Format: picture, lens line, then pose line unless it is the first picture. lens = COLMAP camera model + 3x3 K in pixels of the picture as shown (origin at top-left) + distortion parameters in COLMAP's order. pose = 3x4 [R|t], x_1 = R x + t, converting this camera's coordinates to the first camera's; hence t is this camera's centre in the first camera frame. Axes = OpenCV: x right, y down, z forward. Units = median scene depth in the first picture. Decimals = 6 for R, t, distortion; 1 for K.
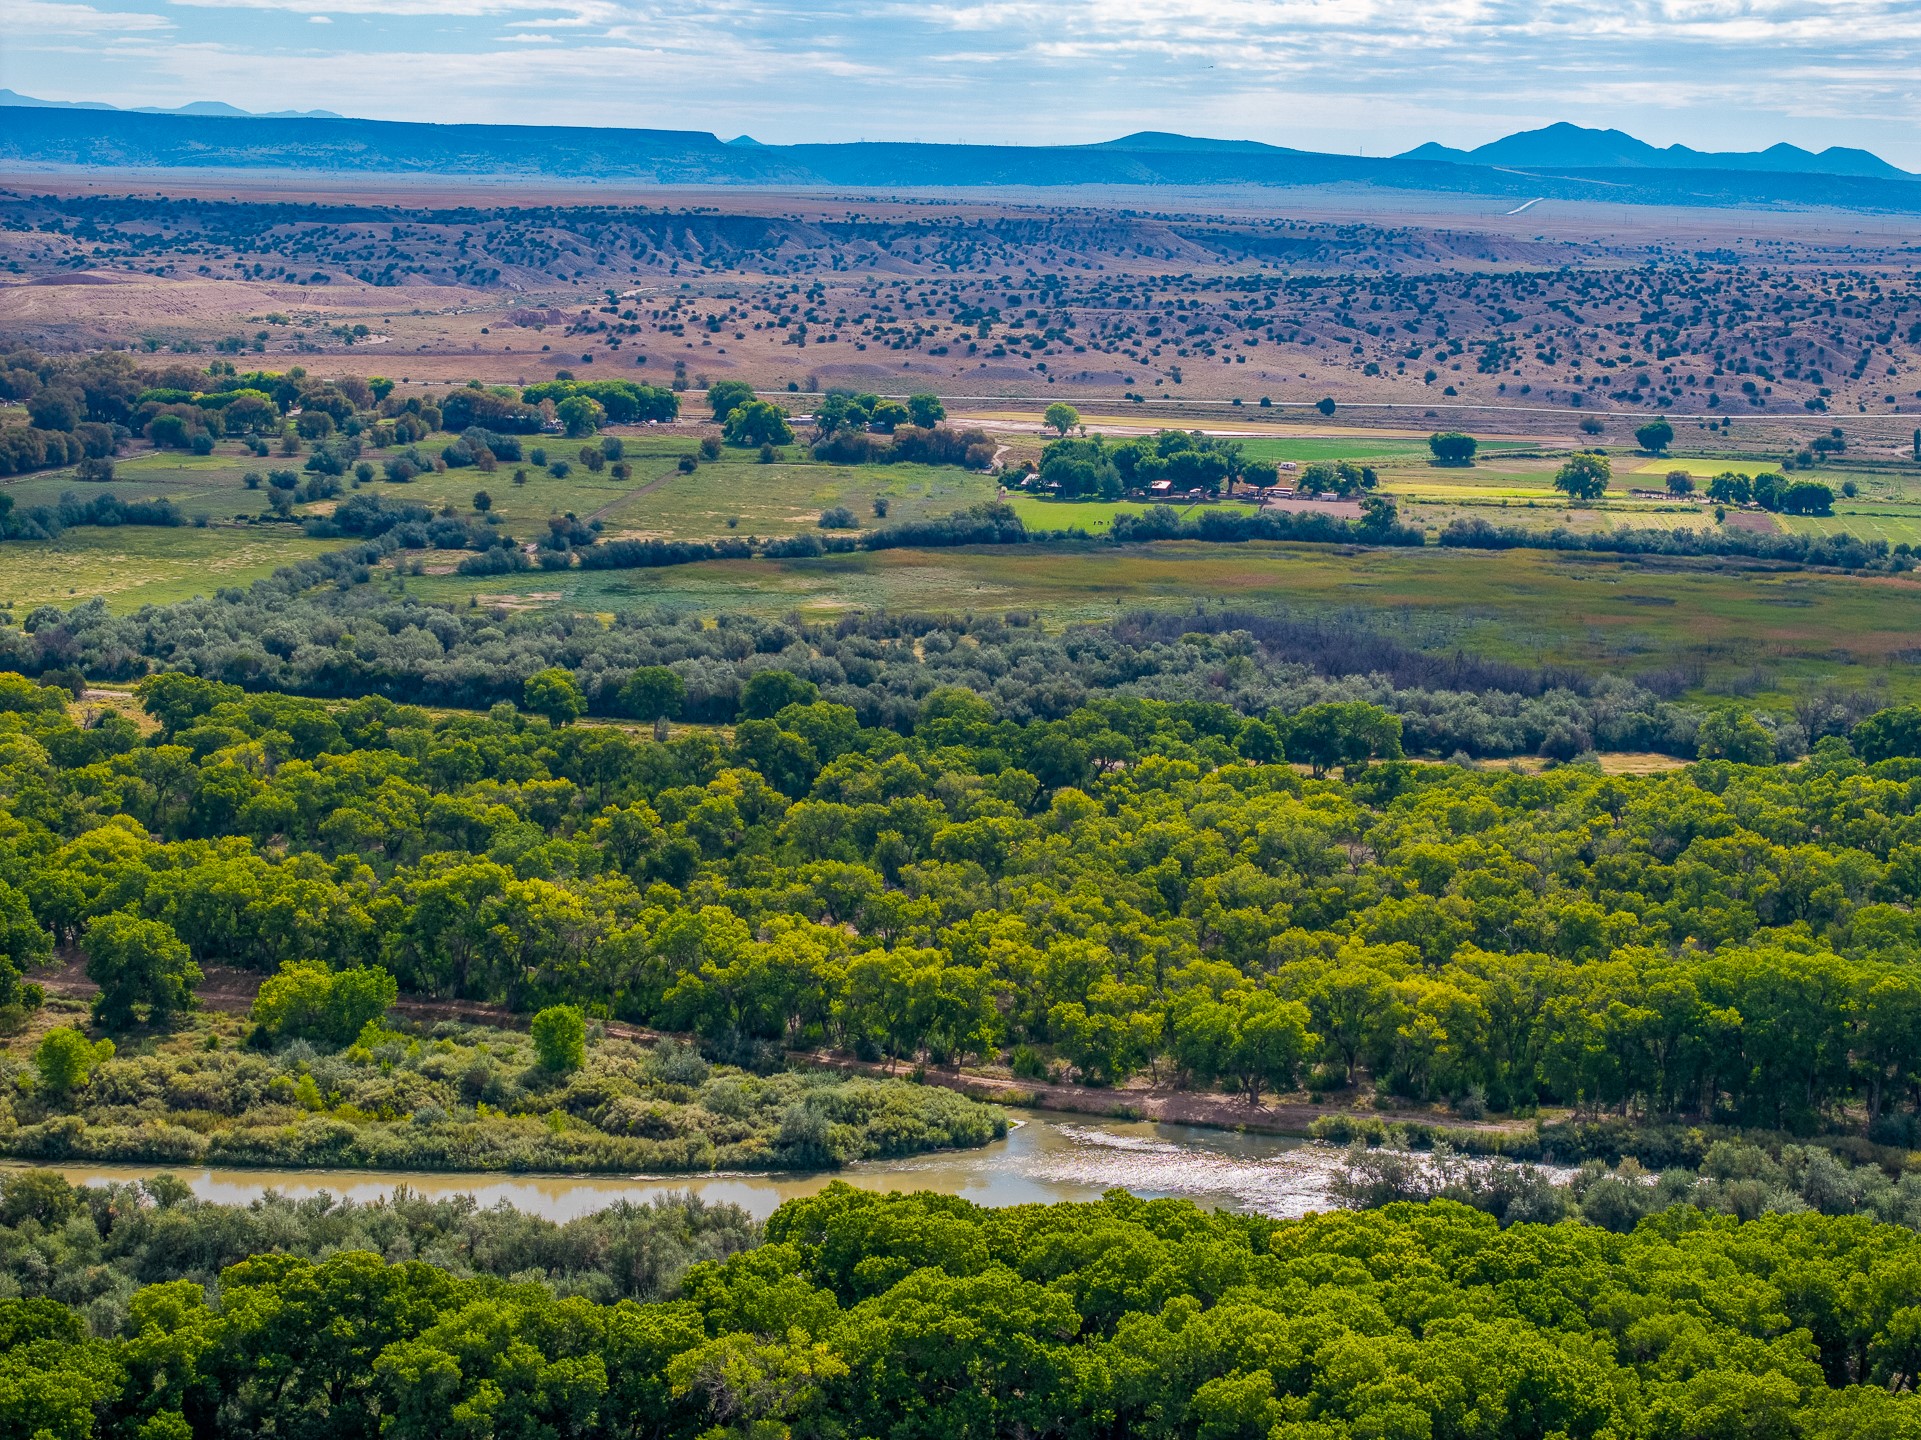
lens RADIAL K [[3724.5, 0, 960.5], [0, 3724.5, 720.0], [0, 0, 1]] dist [-0.098397, 0.215574]
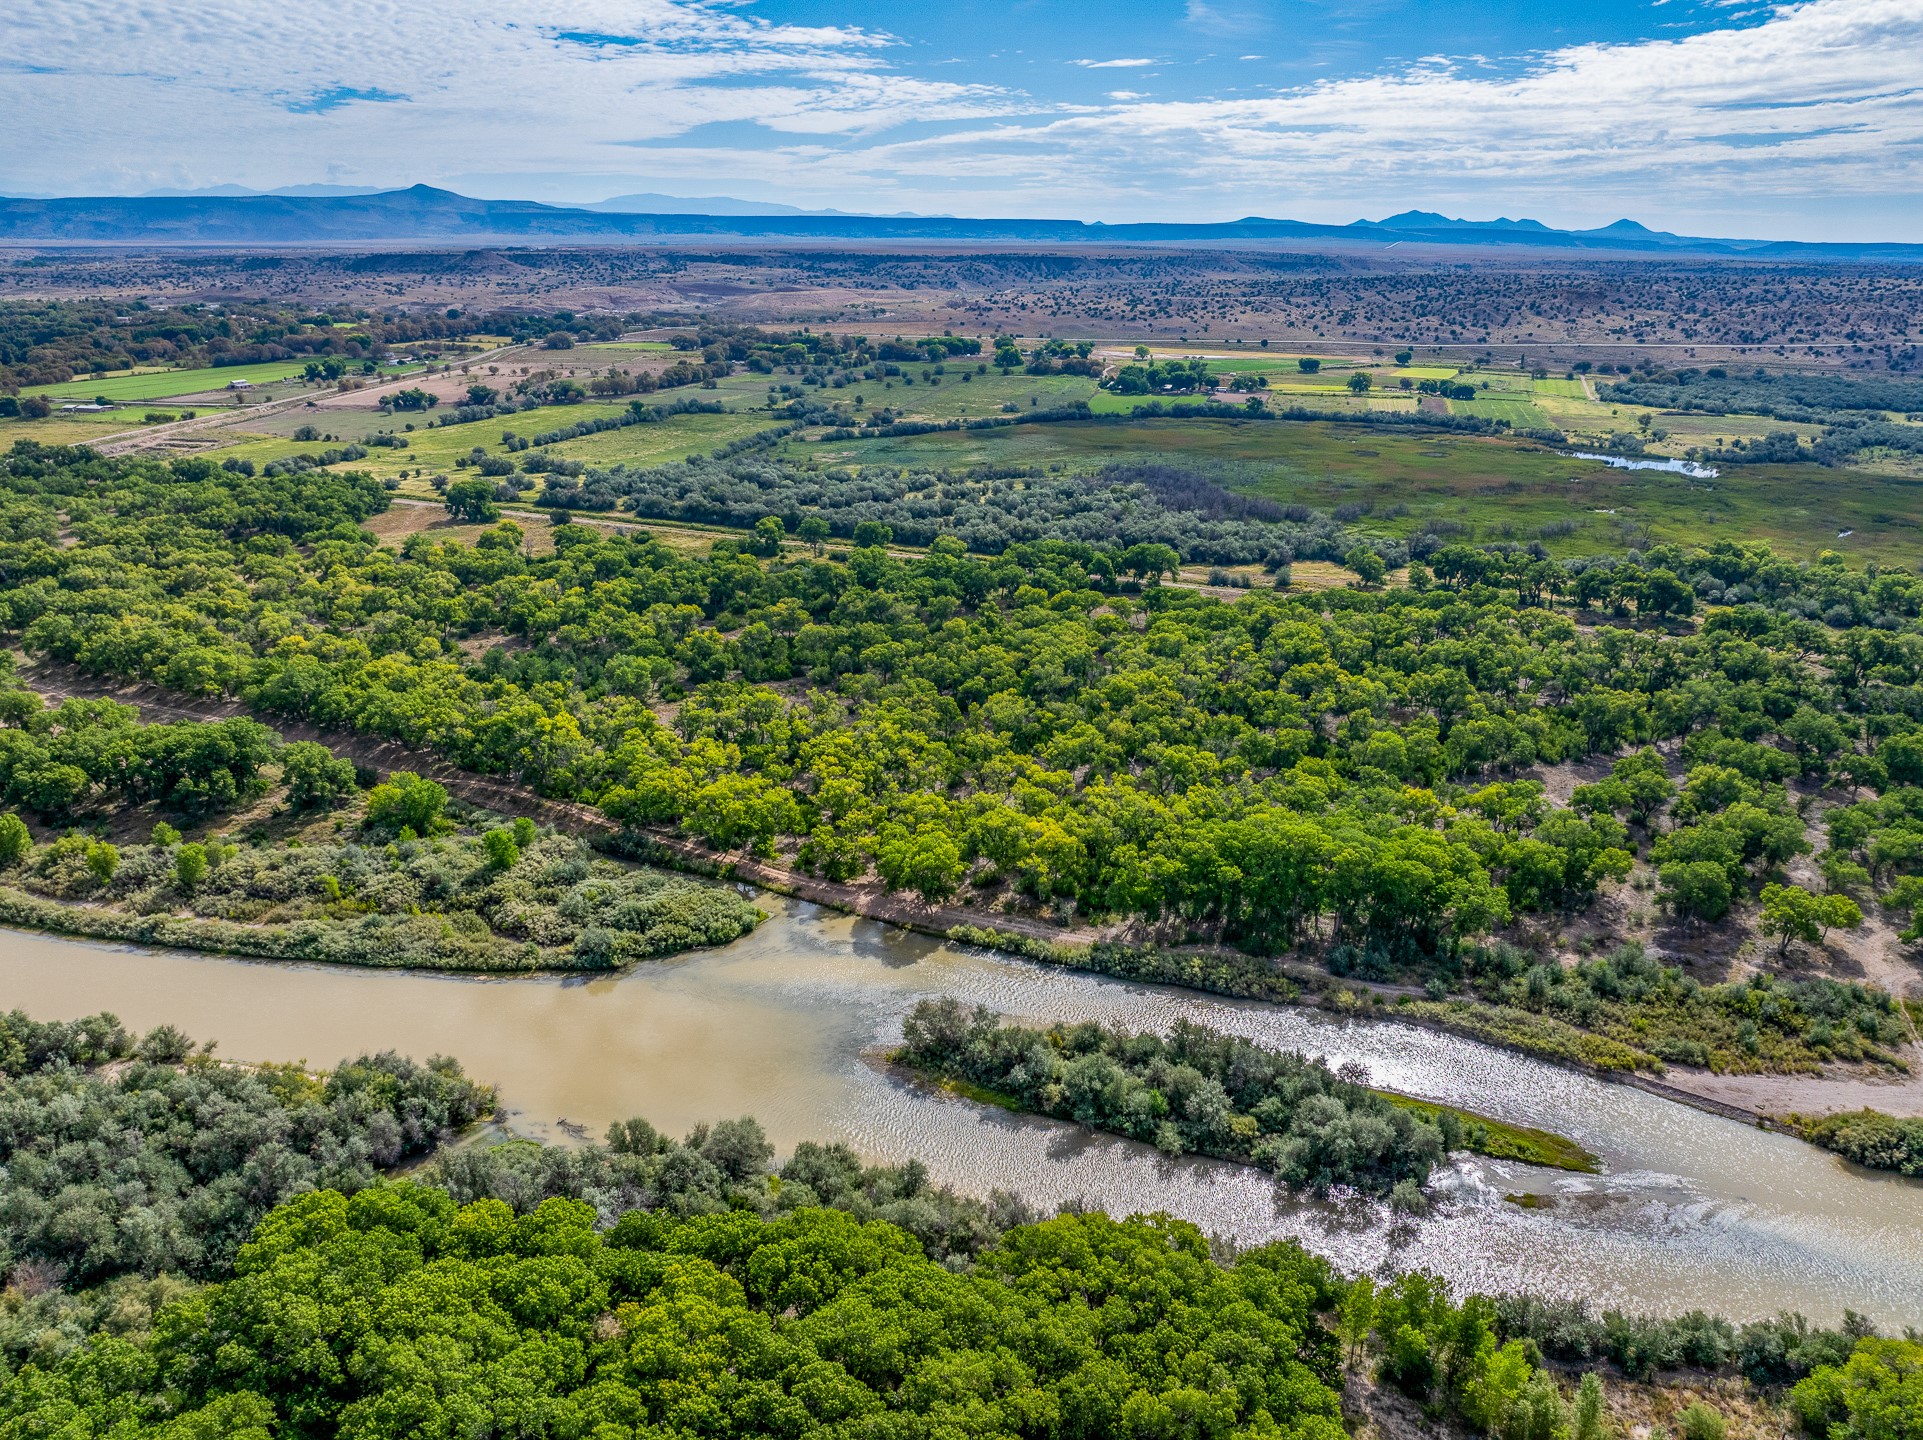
lens RADIAL K [[1318.1, 0, 961.5], [0, 1318.1, 720.0], [0, 0, 1]] dist [-0.034561, 0.002189]
pose [[0.988055, 0.033723, -0.150365, 0.055657], [-0.002109, 0.978629, 0.205625, -0.027783], [0.154086, -0.202852, 0.967010, 0.152621]]
